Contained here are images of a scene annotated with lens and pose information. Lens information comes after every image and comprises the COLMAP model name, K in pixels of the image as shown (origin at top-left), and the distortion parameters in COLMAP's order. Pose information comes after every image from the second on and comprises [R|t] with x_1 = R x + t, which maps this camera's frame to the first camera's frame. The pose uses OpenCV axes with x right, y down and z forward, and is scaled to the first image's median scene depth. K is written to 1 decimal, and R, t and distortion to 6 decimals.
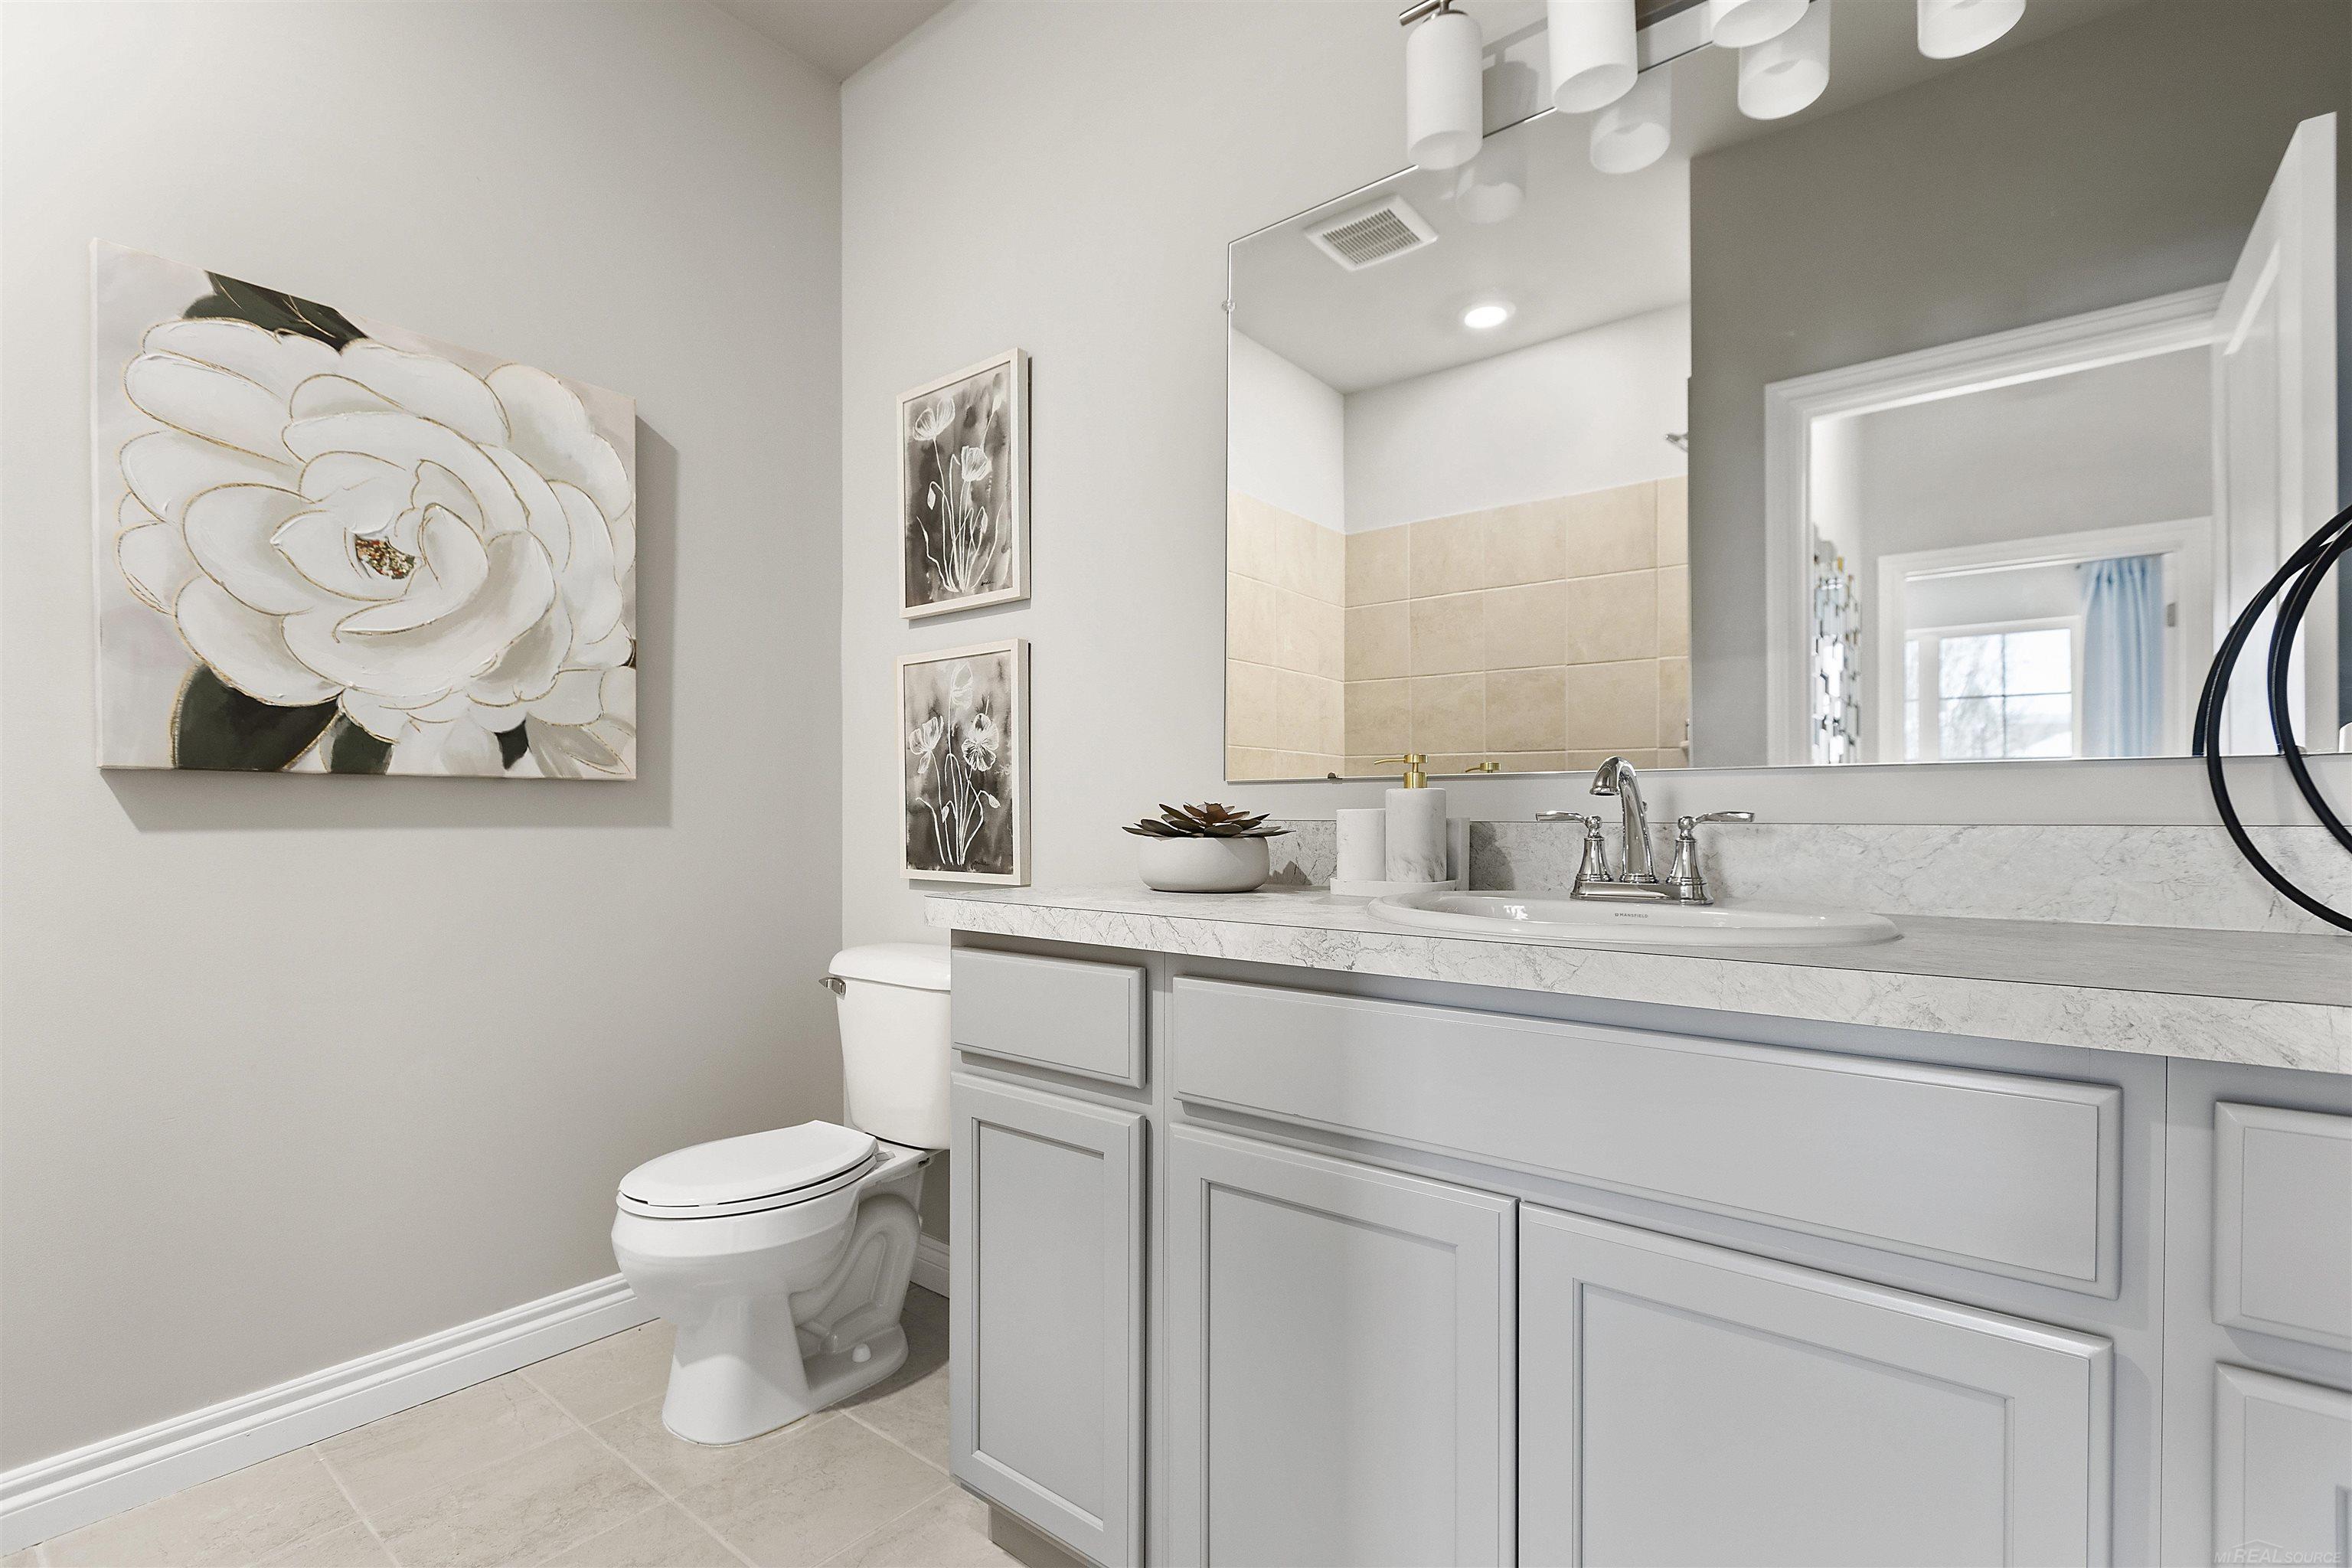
lens RADIAL K [[1058.1, 0, 1174.5], [0, 1058.1, 806.1], [0, 0, 1]] dist [0.000862, 0.000443]
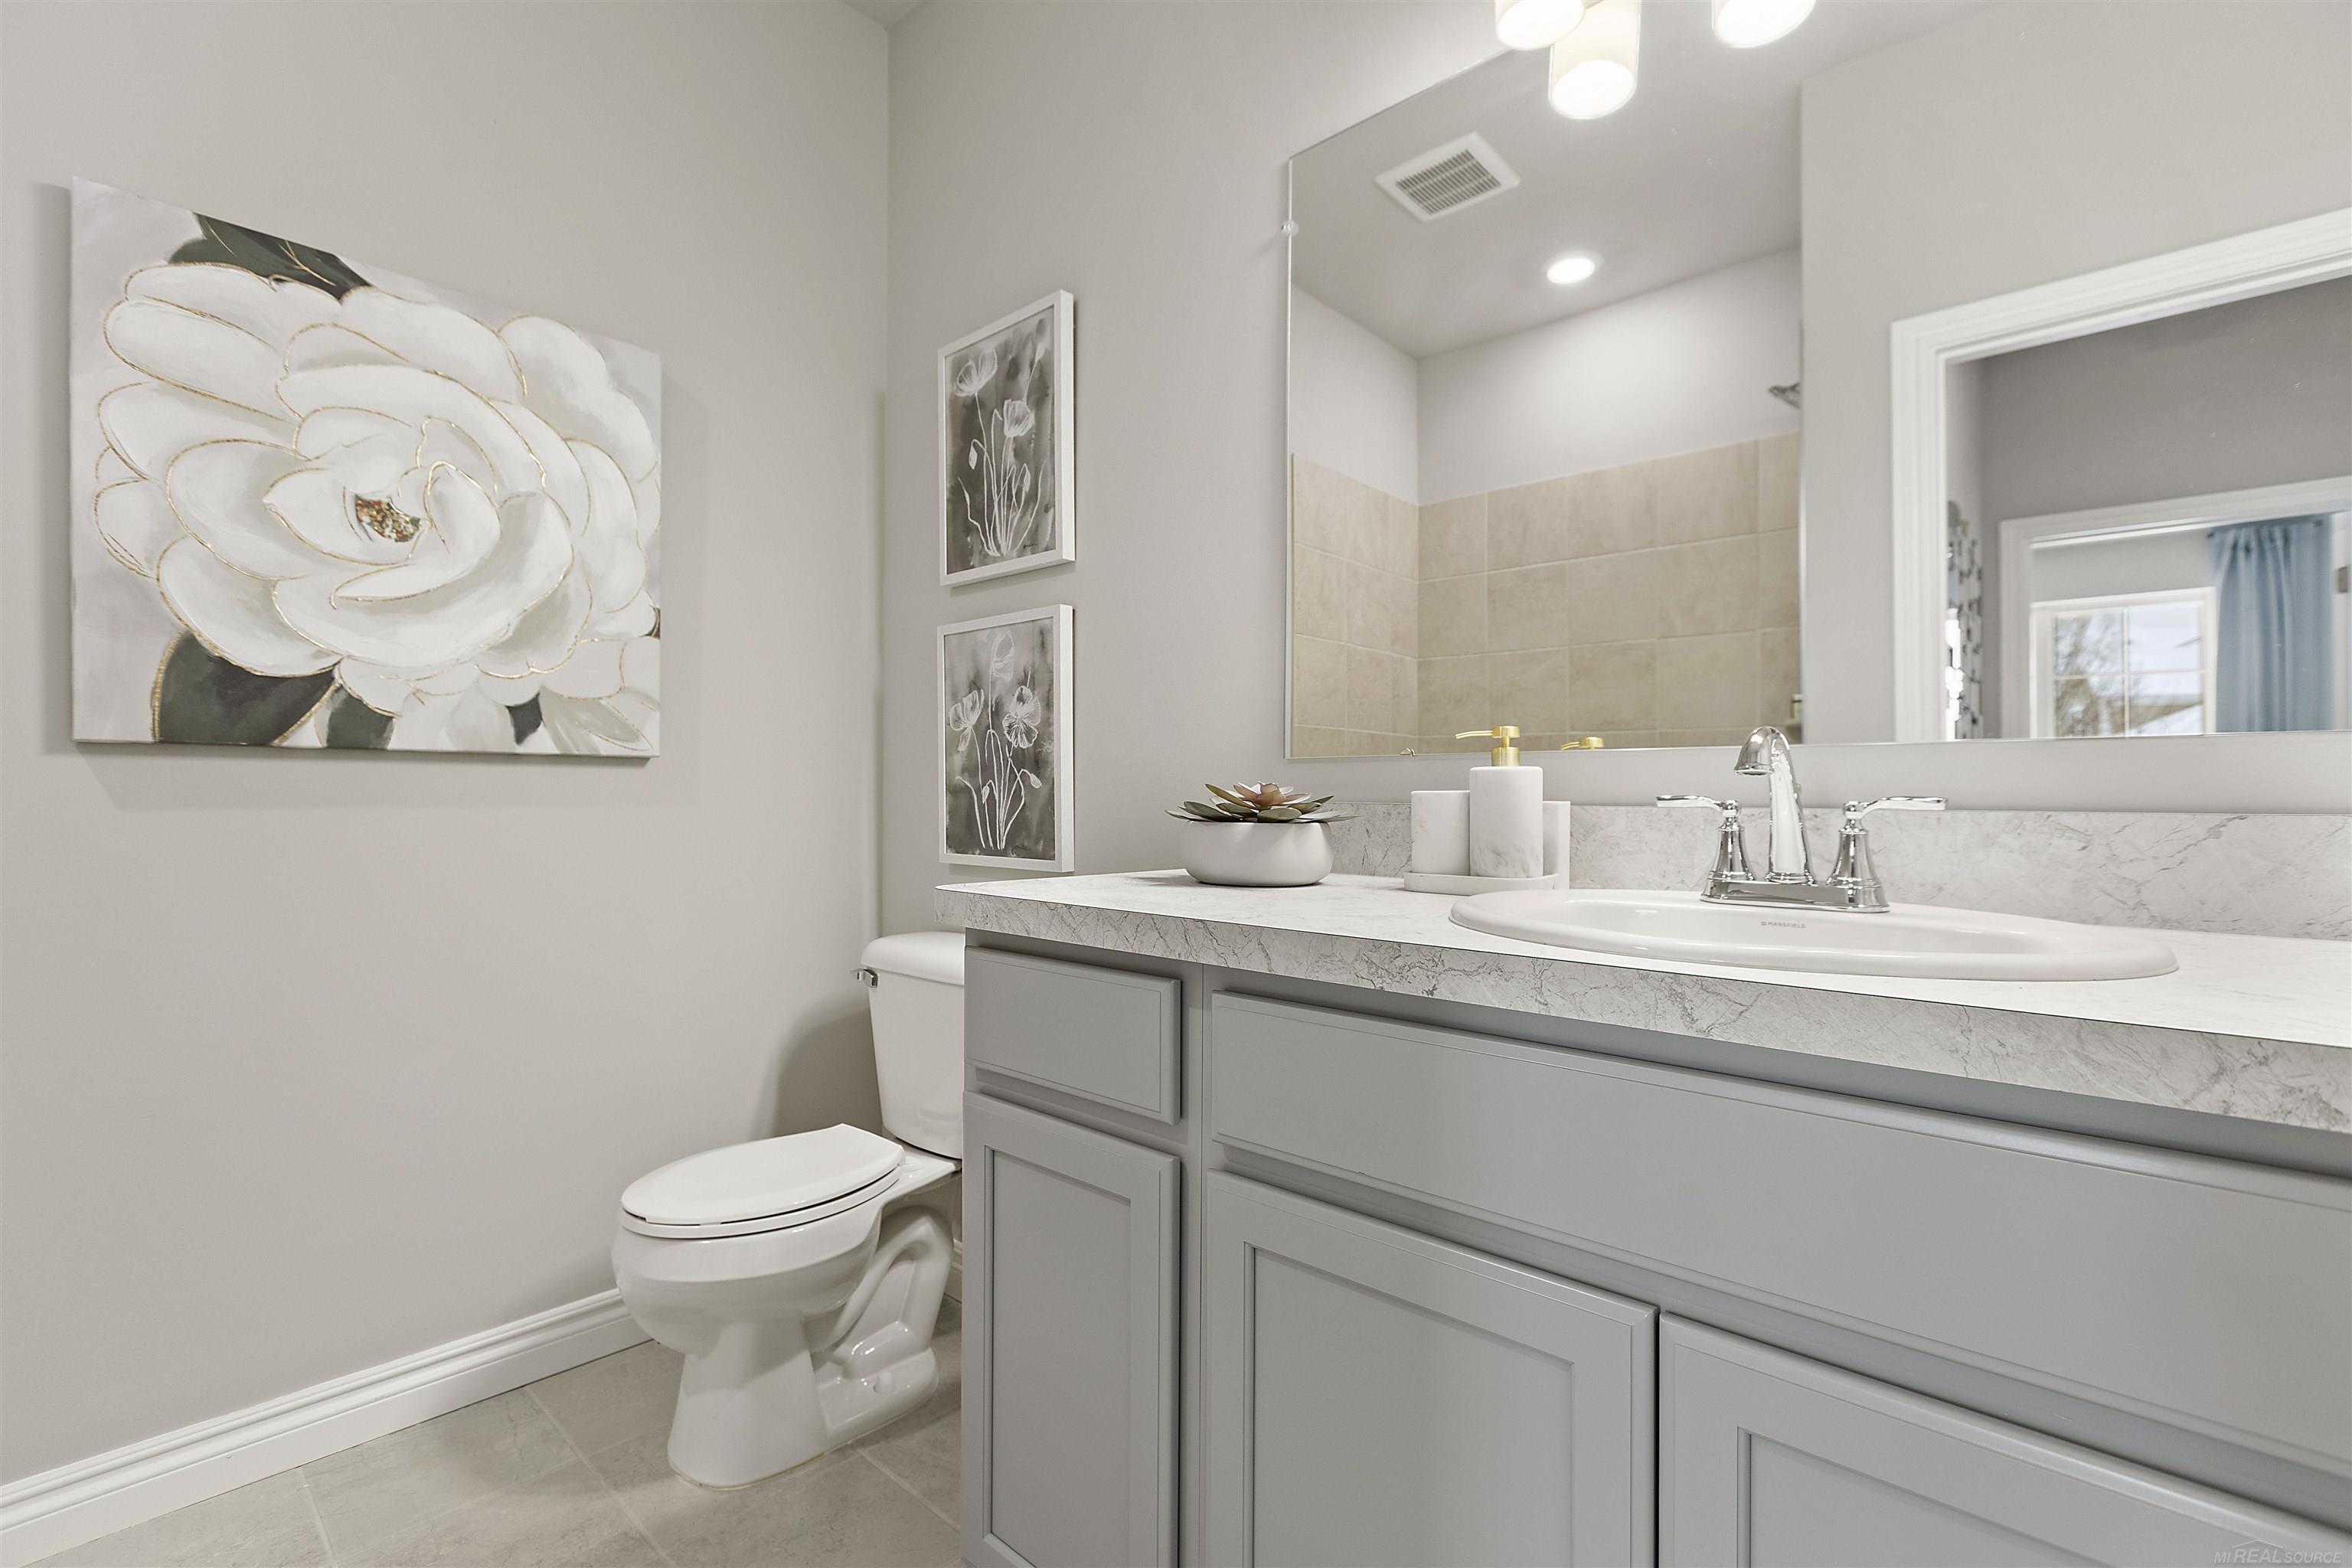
lens RADIAL K [[1058.1, 0, 1176.9], [0, 1058.1, 771.9], [0, 0, 1]] dist [0.000862, 0.000443]
pose [[0.997973, 0.003157, -0.063560, 0.013761], [-0.004066, 0.999891, -0.014176, 0.000238], [0.063509, 0.014406, 0.997877, 0.102965]]
